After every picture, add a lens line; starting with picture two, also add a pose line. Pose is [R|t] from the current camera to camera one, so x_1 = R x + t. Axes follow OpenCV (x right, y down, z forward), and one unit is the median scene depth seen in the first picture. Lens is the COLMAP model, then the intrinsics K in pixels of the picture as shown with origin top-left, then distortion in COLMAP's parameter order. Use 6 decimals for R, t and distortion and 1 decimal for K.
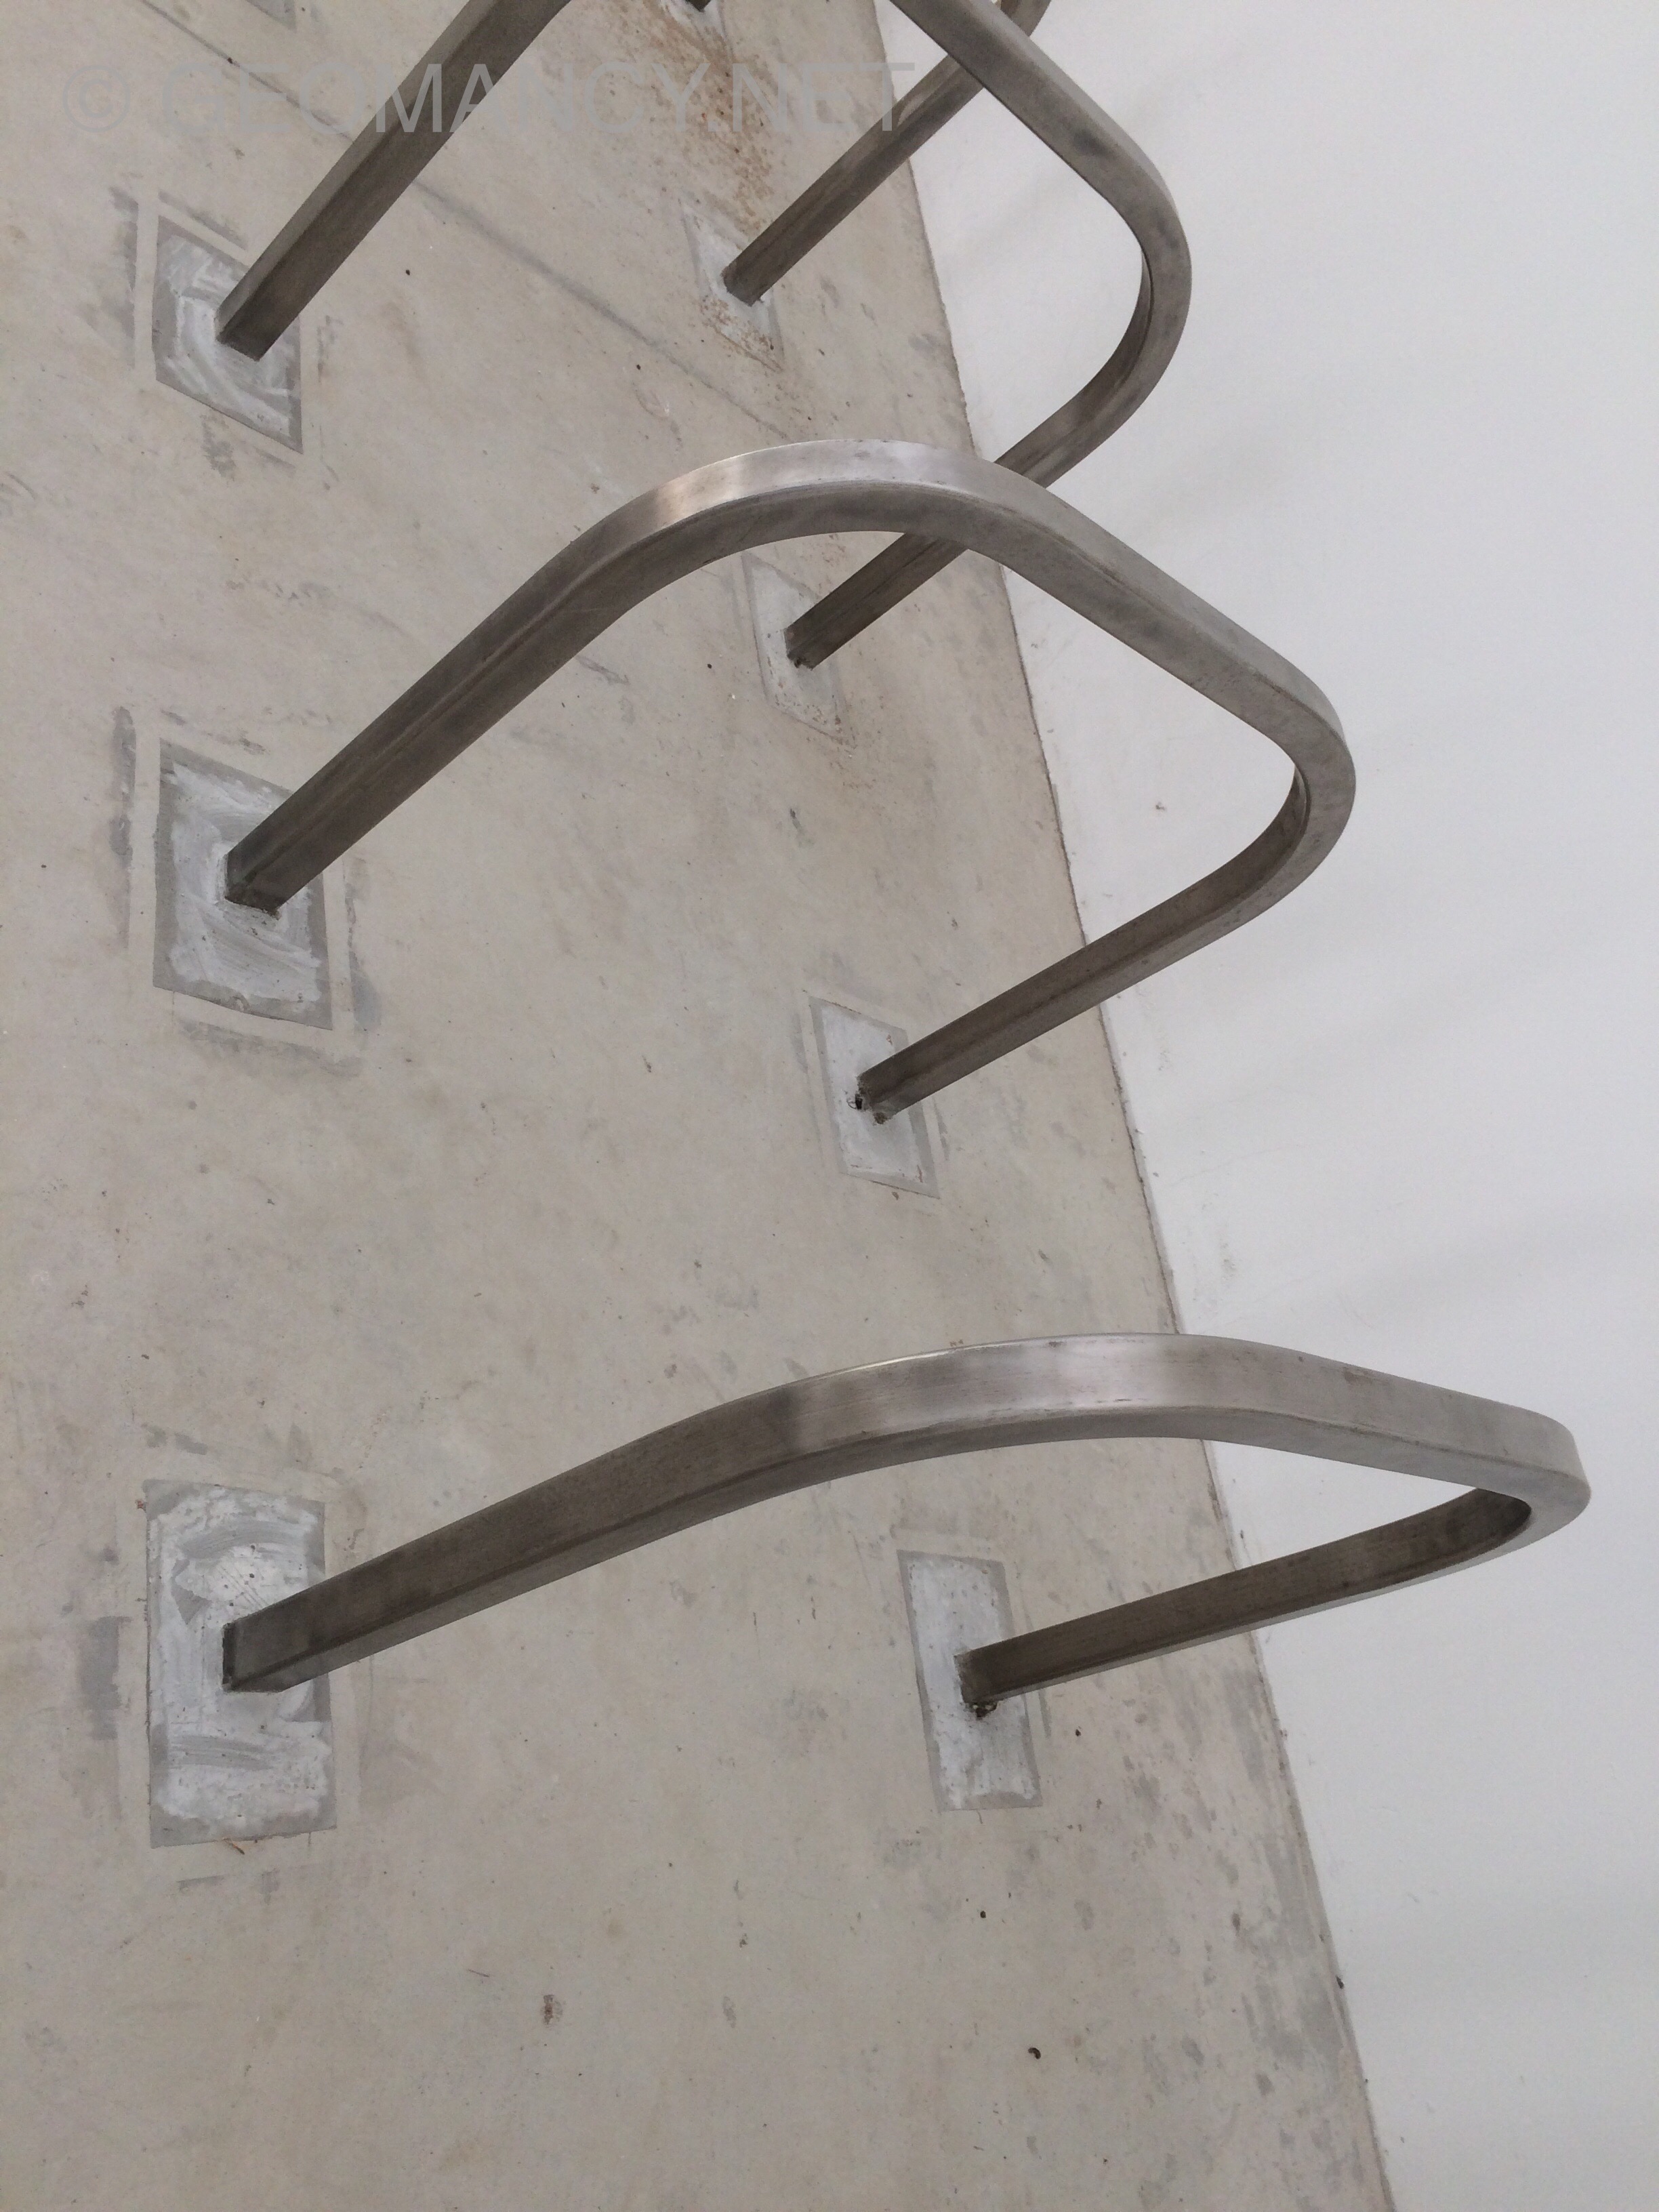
lens RADIAL K [[1924.0, 0, 843.1], [0, 1924.0, 1109.4], [0, 0, 1]] dist [0.049842, -0.048367]
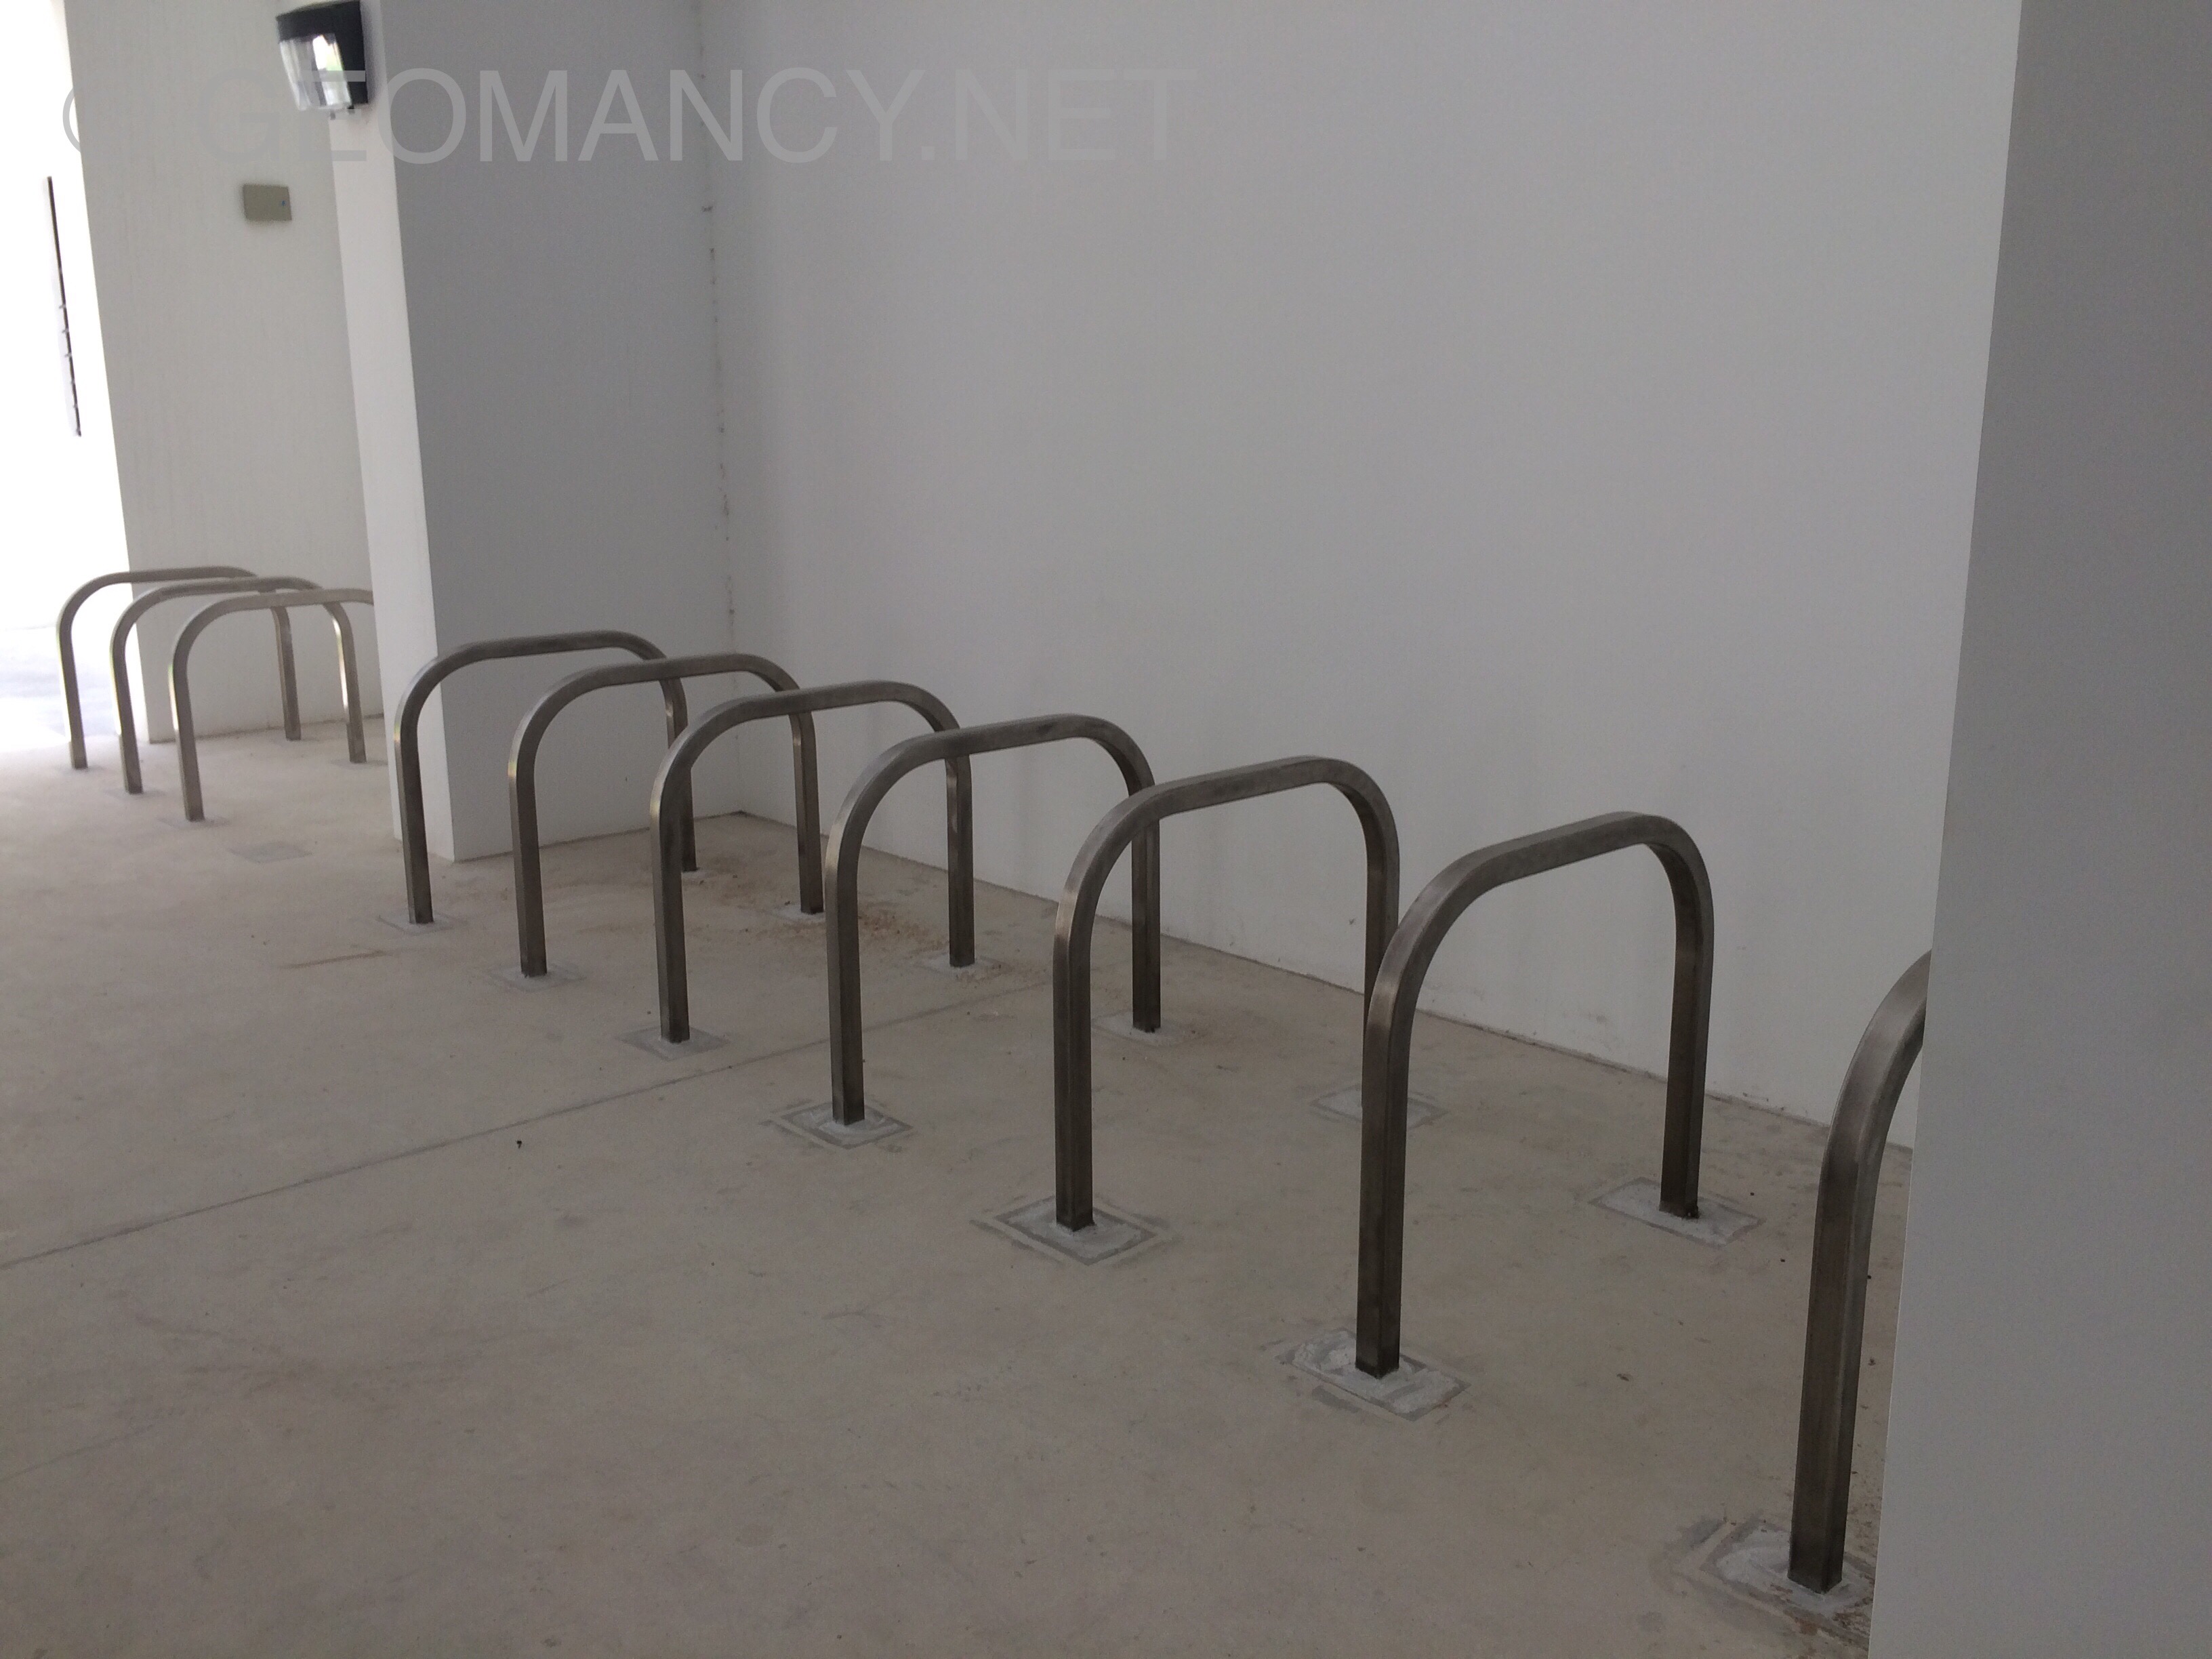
lens RADIAL K [[1924.0, 0, 1104.9], [0, 1924.0, 832.3], [0, 0, 1]] dist [0.049842, -0.048367]
pose [[0.600507, -0.776762, 0.189820, -0.345356], [0.769602, 0.497011, -0.400864, 0.484952], [0.217033, 0.386808, 0.896257, -0.883522]]
